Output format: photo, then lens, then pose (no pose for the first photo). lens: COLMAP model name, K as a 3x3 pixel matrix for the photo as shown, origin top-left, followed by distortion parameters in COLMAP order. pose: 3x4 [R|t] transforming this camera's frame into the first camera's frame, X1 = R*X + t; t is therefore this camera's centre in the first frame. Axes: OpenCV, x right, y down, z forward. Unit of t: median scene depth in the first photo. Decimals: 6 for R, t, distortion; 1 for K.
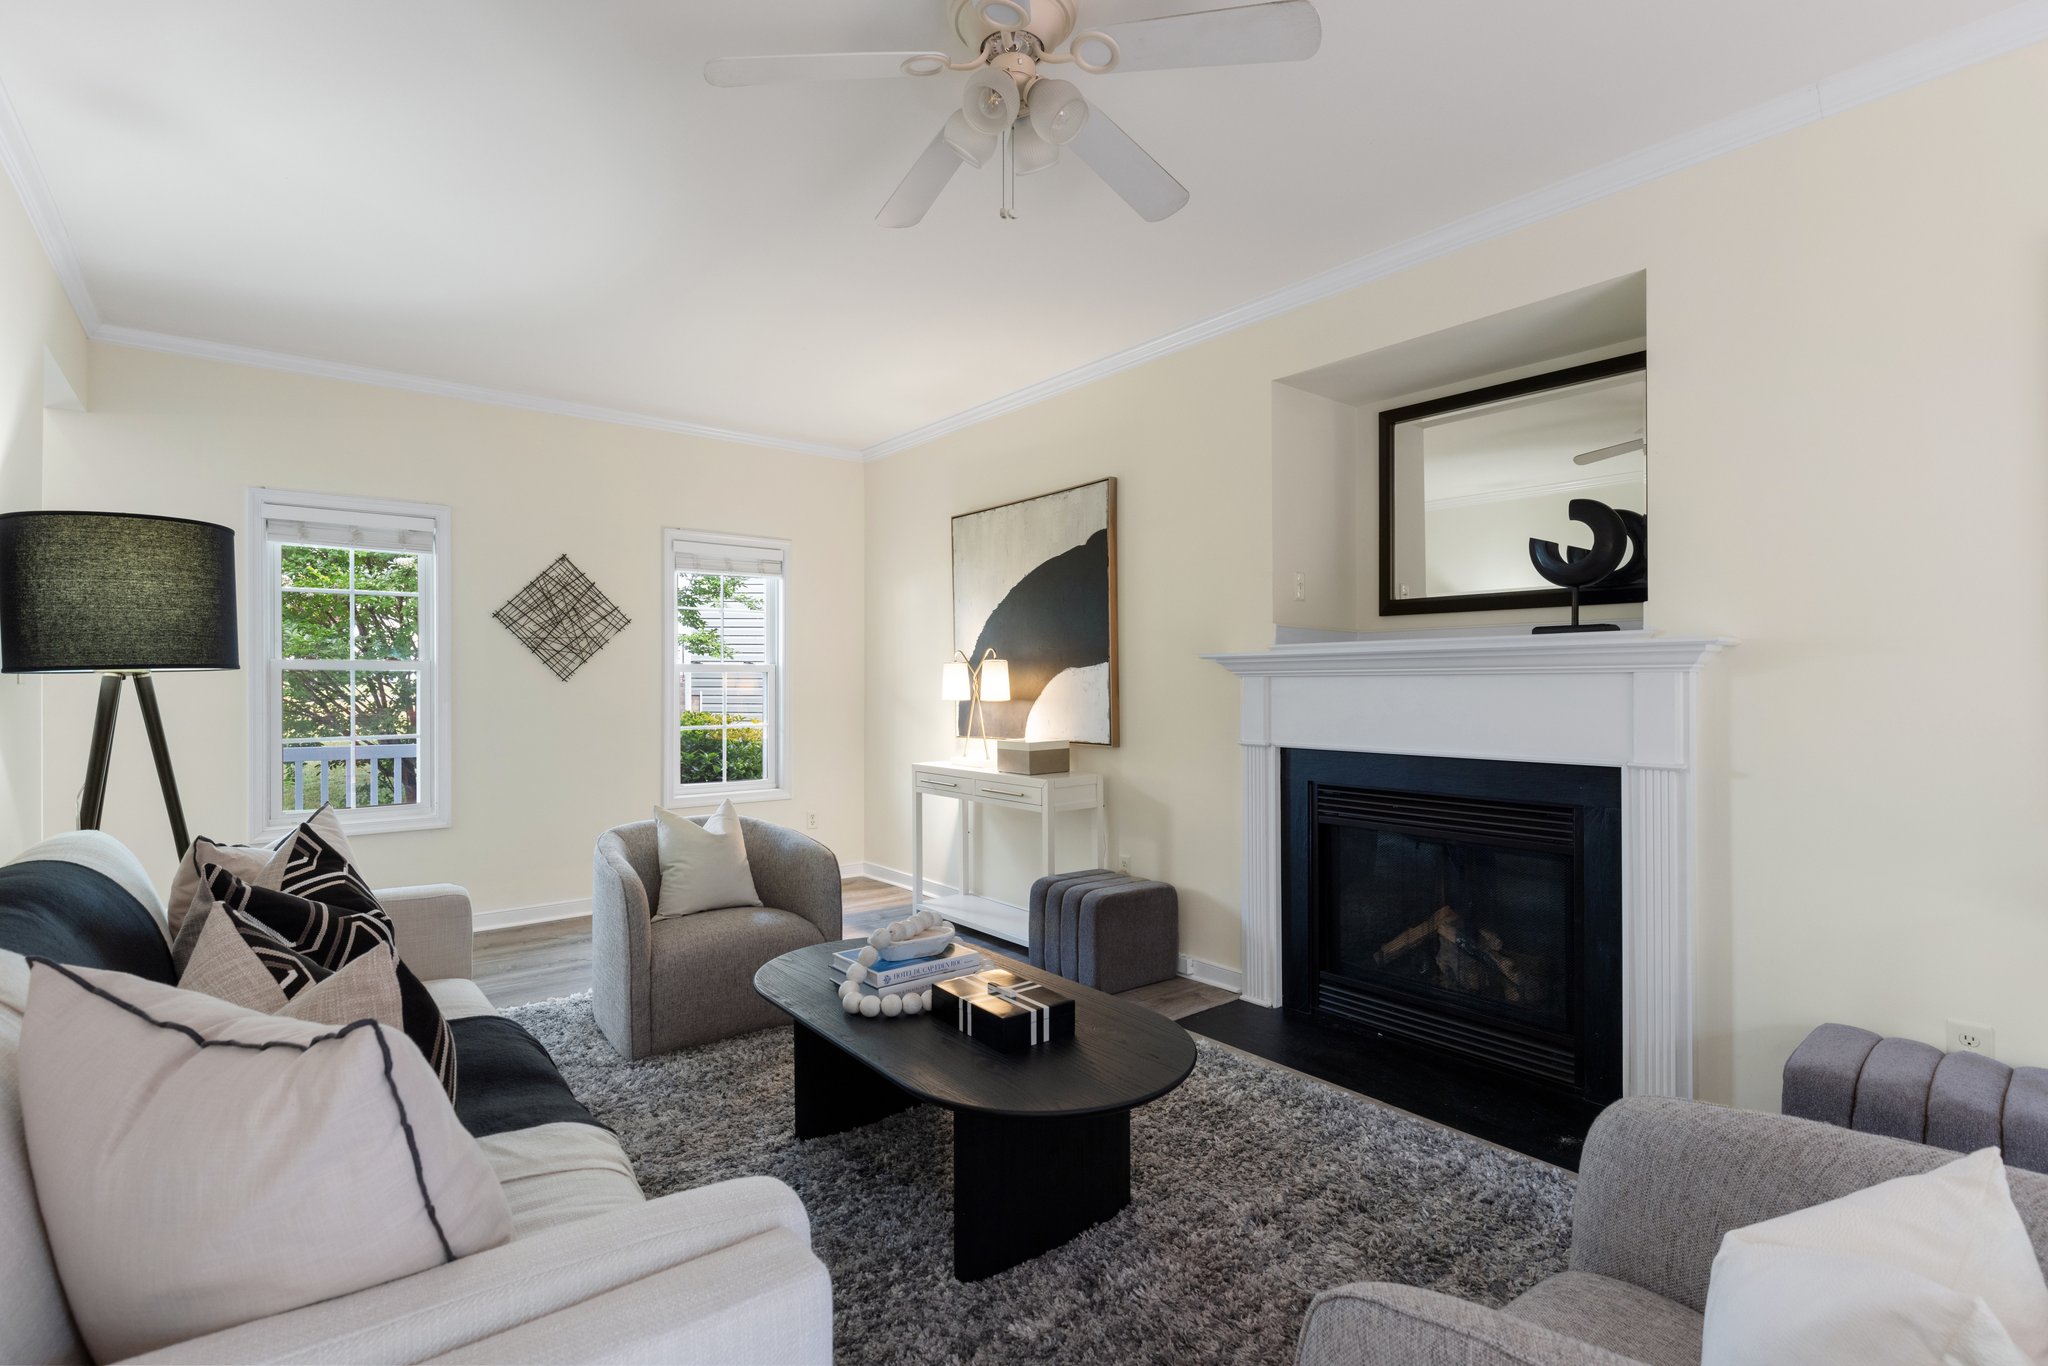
lens RADIAL K [[955.3, 0, 1027.7], [0, 955.3, 676.5], [0, 0, 1]] dist [-0.001832, 0.000146]
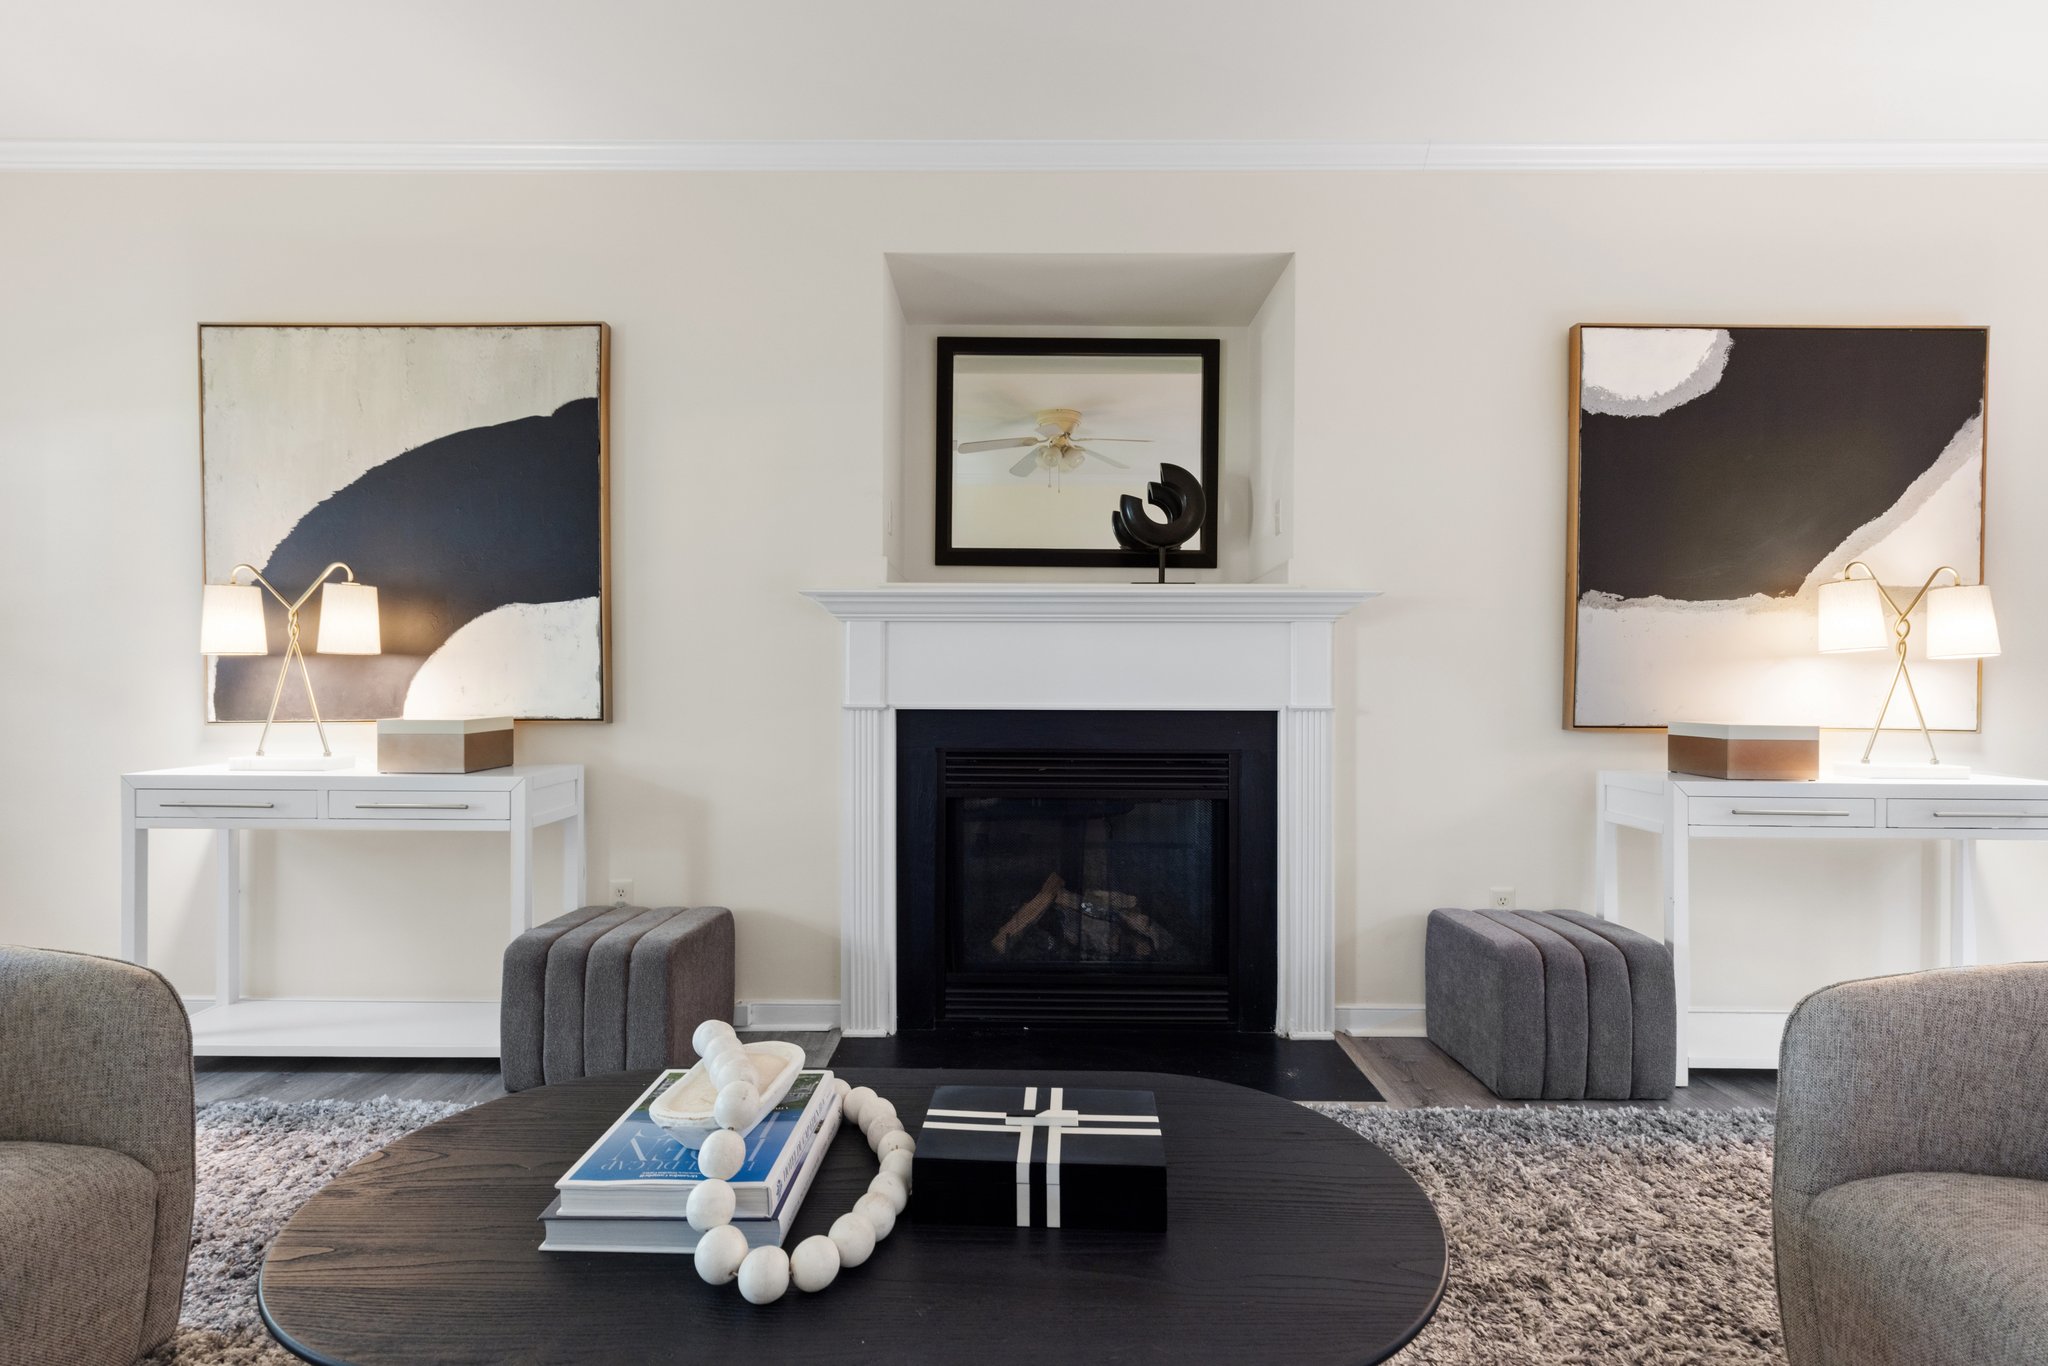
lens RADIAL K [[931.1, 0, 1024.0], [0, 931.1, 683.0], [0, 0, 1]] dist [0.003699, 0.000165]
pose [[0.635885, 0.006021, 0.771760, -0.275296], [-0.010890, 0.999940, 0.001171, 0.049449], [-0.771707, -0.009149, 0.635912, 0.418683]]
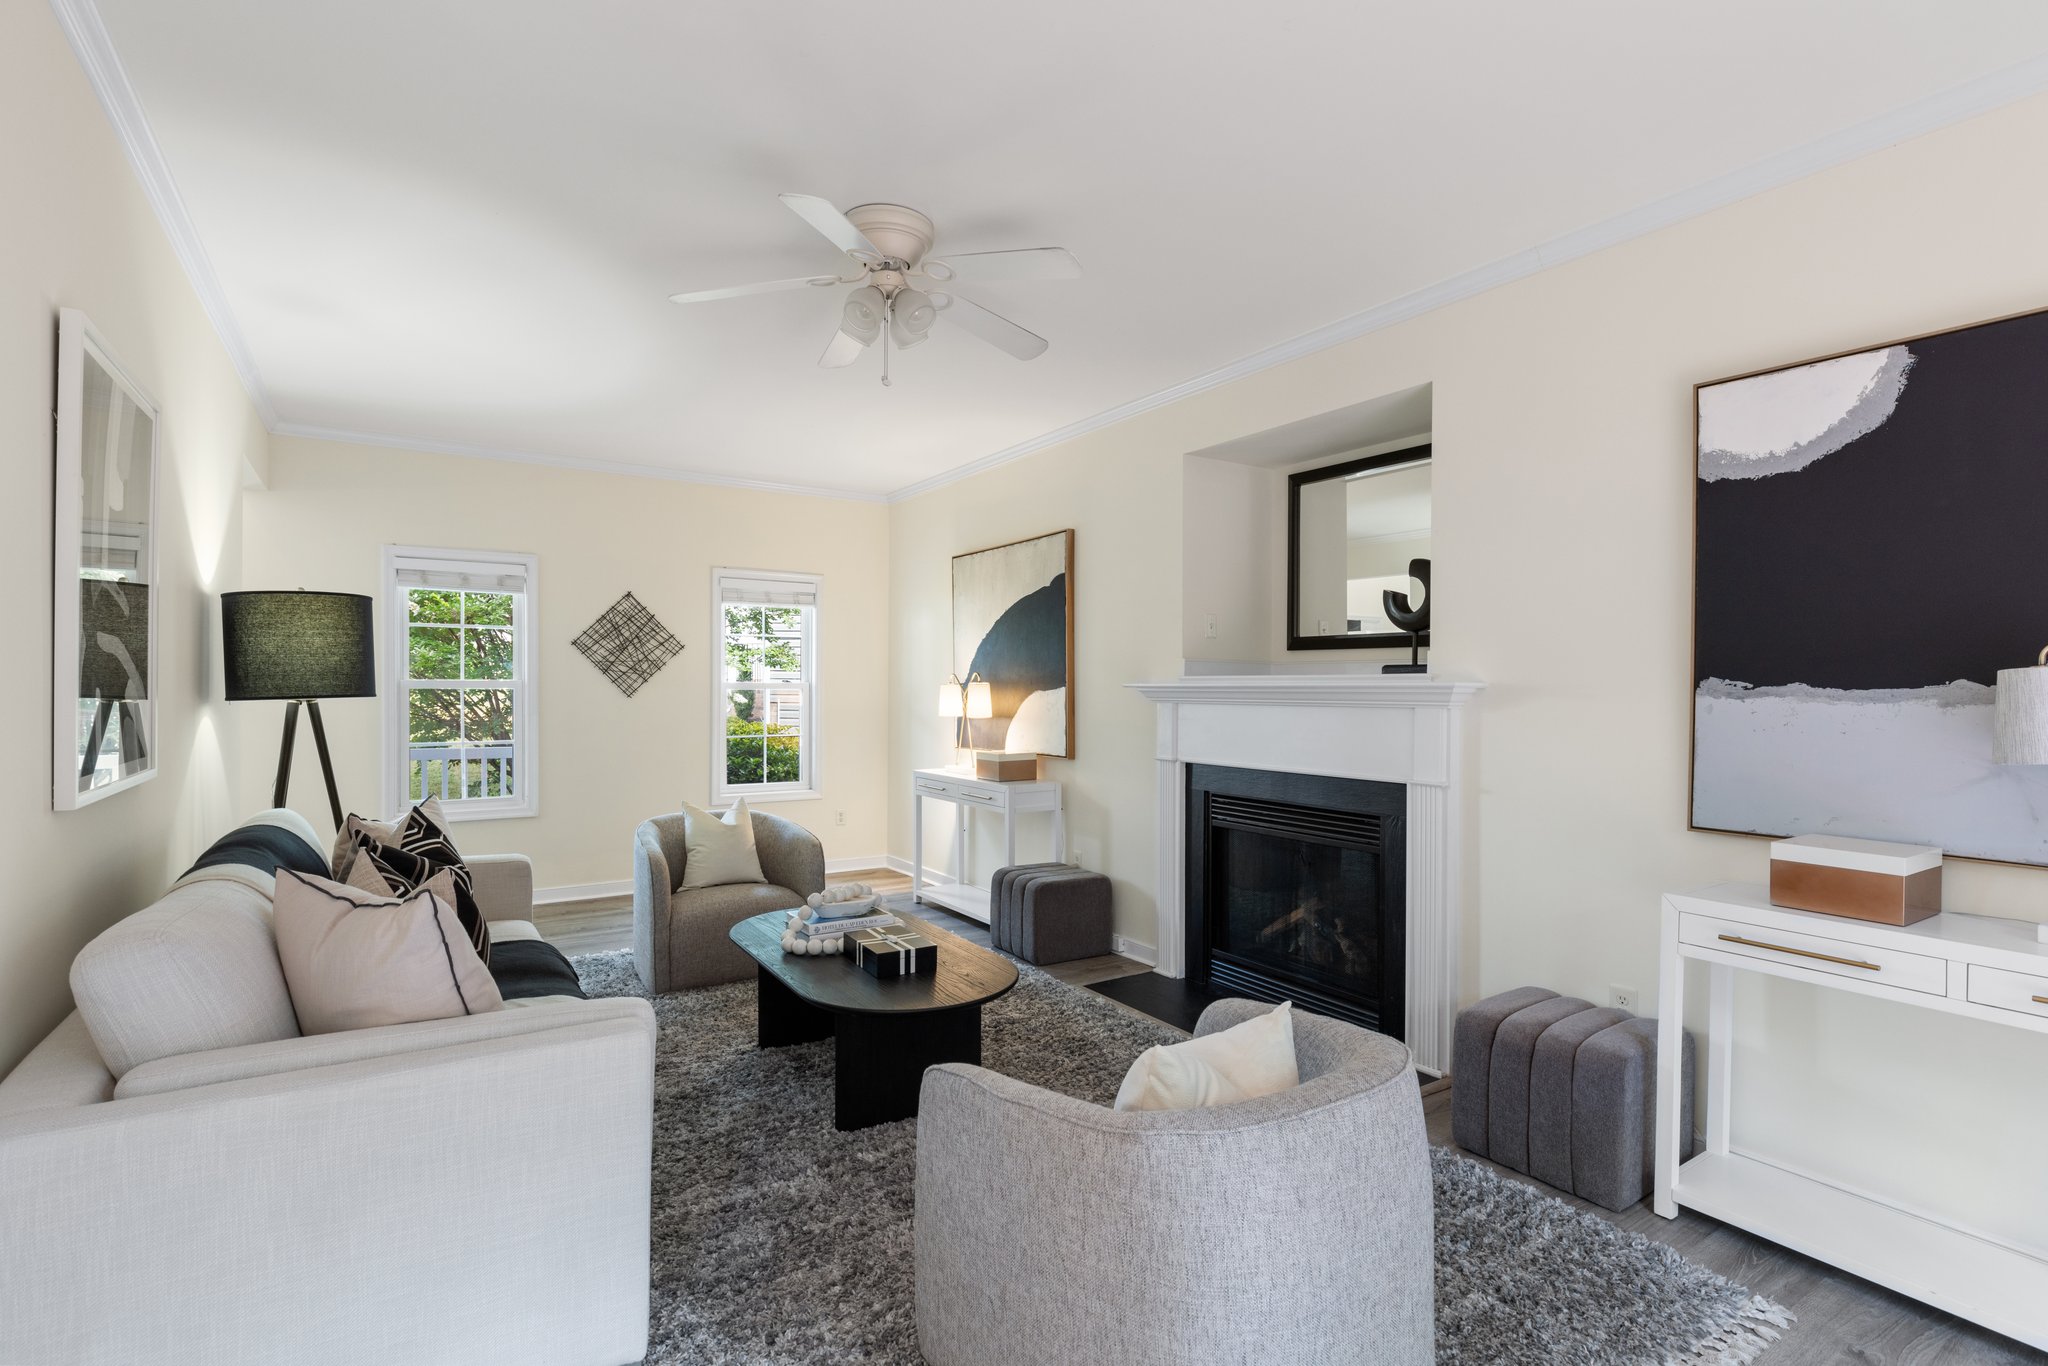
lens RADIAL K [[977.1, 0, 1037.3], [0, 977.1, 690.6], [0, 0, 1]] dist [-0.001323, -0.000447]
pose [[0.995165, 0.007467, -0.097936, 0.200136], [-0.006384, 0.999915, 0.011359, -0.028500], [0.098013, -0.010679, 0.995128, -0.236694]]
